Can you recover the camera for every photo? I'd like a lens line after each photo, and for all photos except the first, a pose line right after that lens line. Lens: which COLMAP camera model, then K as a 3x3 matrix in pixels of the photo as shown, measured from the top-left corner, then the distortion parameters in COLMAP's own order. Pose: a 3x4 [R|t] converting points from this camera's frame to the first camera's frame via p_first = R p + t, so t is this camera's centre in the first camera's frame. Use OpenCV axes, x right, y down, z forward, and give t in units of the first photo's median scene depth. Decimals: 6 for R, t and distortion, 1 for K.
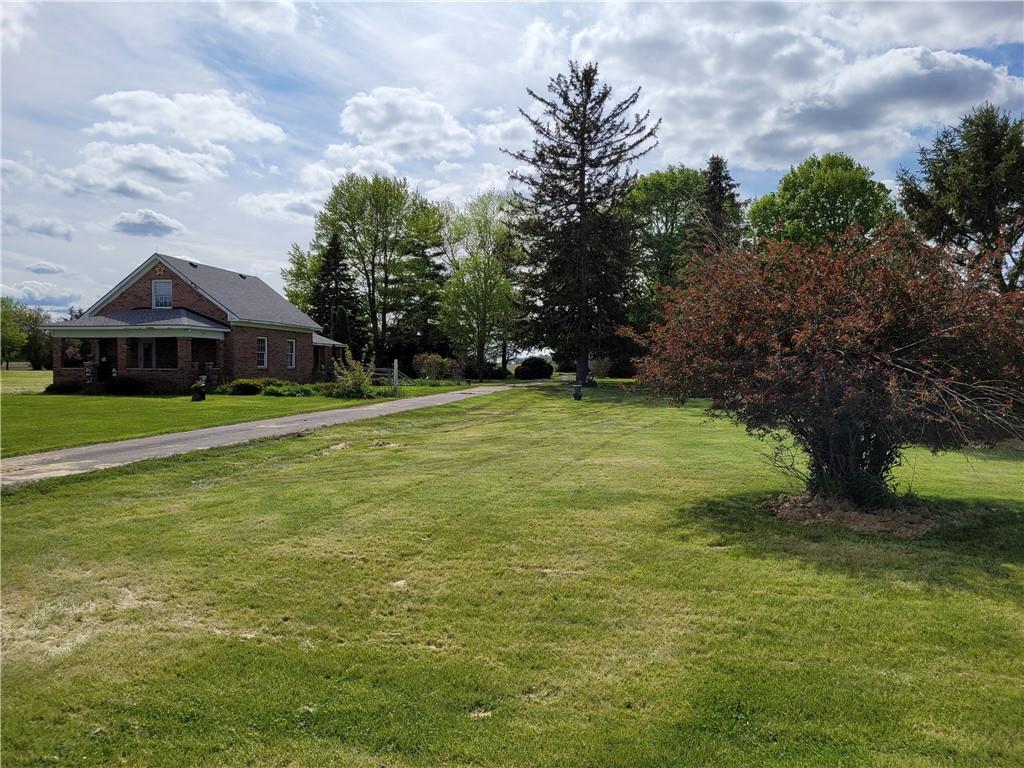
lens RADIAL K [[770.9, 0, 505.8], [0, 770.9, 371.9], [0, 0, 1]] dist [0.064127, -0.054115]
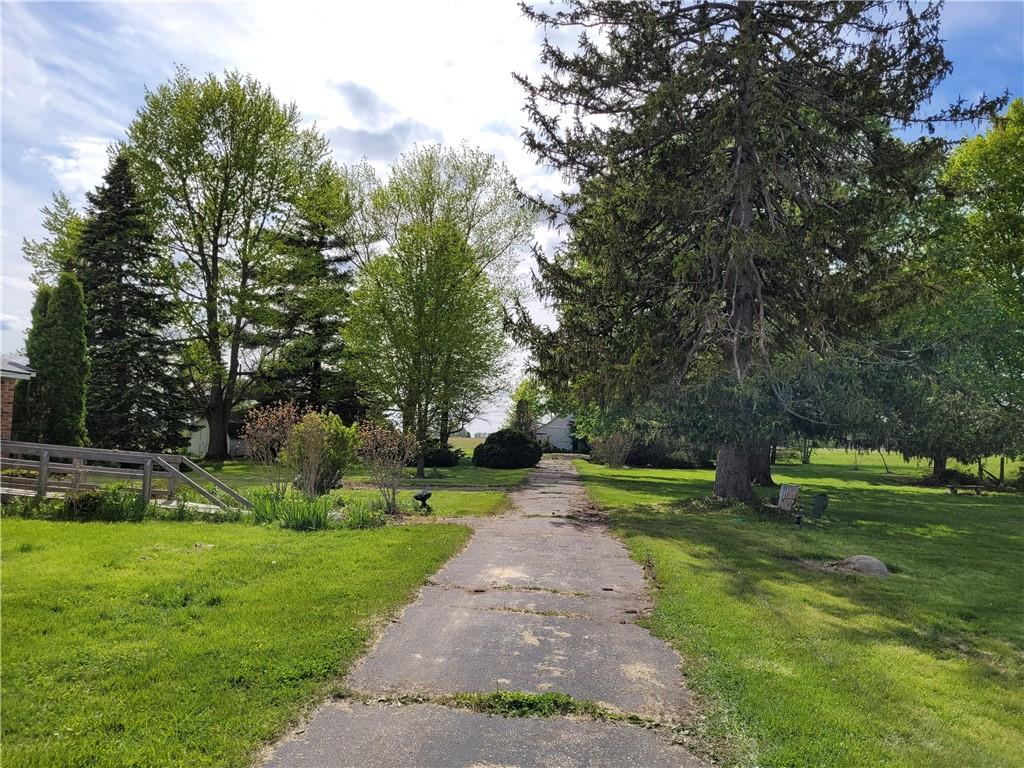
lens RADIAL K [[762.7, 0, 512.0], [0, 762.7, 384.0], [0, 0, 1]] dist [0.047188, -0.043886]
pose [[0.990278, 0.038481, 0.133673, -0.076537], [-0.028299, 0.996610, -0.077252, -0.019828], [-0.136192, 0.072718, 0.988010, 0.934475]]
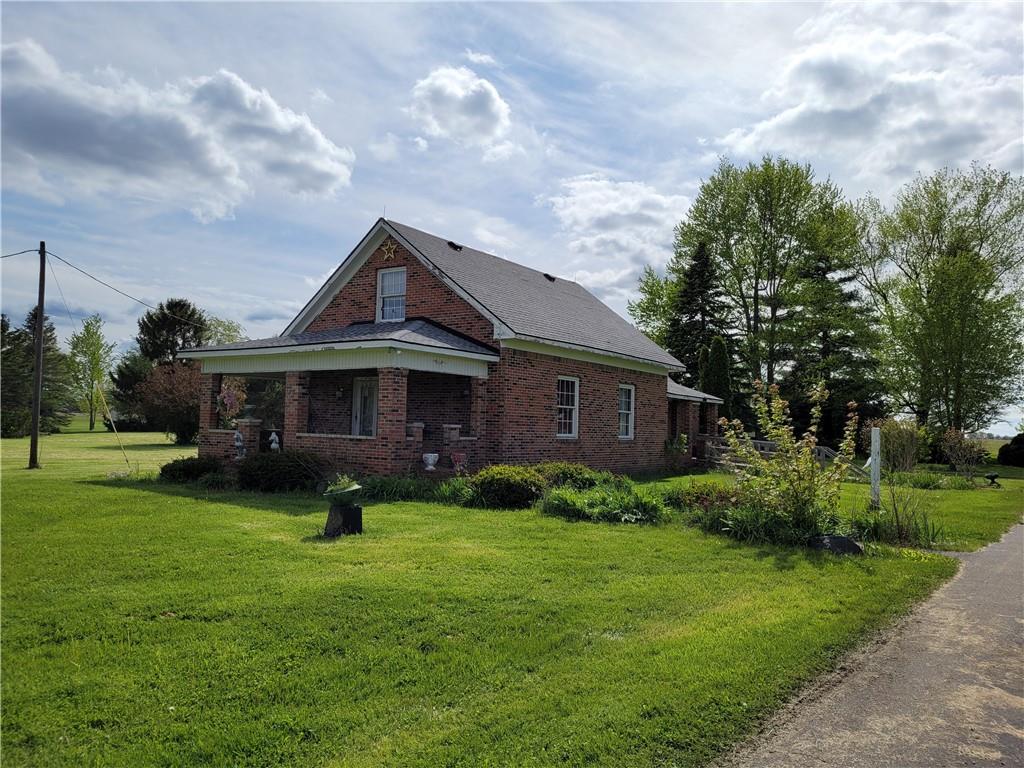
lens RADIAL K [[770.9, 0, 505.8], [0, 770.9, 371.9], [0, 0, 1]] dist [0.064127, -0.054115]
pose [[0.899674, -0.008124, -0.436486, -0.143825], [-0.029321, 0.996445, -0.078983, -0.007894], [0.435576, 0.083857, 0.896238, 0.580802]]
